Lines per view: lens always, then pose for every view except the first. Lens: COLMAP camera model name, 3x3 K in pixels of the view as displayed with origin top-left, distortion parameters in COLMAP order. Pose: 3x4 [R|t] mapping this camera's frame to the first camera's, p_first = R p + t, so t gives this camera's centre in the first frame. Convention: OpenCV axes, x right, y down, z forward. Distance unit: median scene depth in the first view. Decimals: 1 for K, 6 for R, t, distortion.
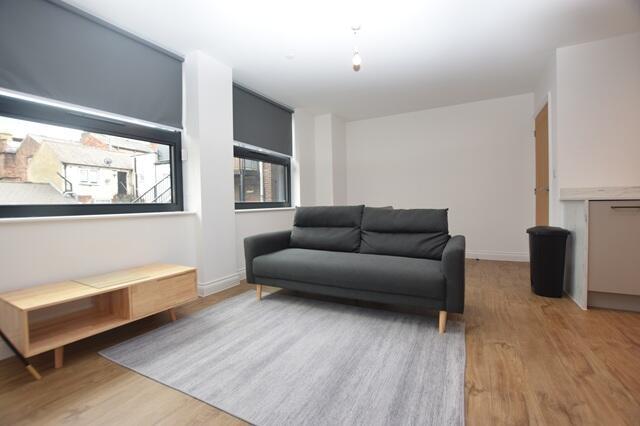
lens RADIAL K [[283.5, 0, 323.4], [0, 283.5, 213.4], [0, 0, 1]] dist [-0.058002, -0.000322]
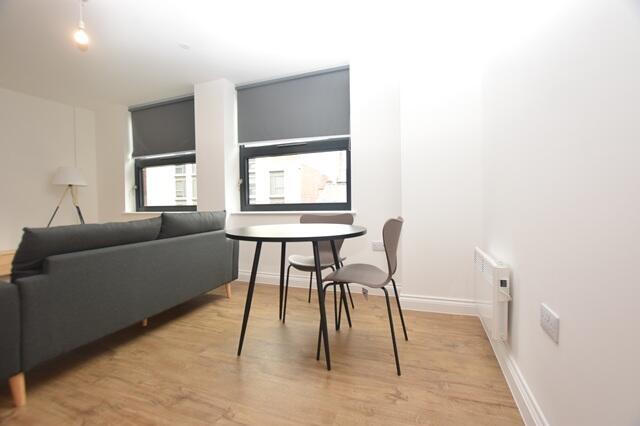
lens RADIAL K [[283.5, 0, 323.4], [0, 283.5, 213.4], [0, 0, 1]] dist [-0.058002, -0.000322]
pose [[0.127164, 0.037005, -0.991191, 0.575507], [-0.029567, 0.999001, 0.033503, -0.030897], [0.991441, 0.025046, 0.128131, 0.799517]]
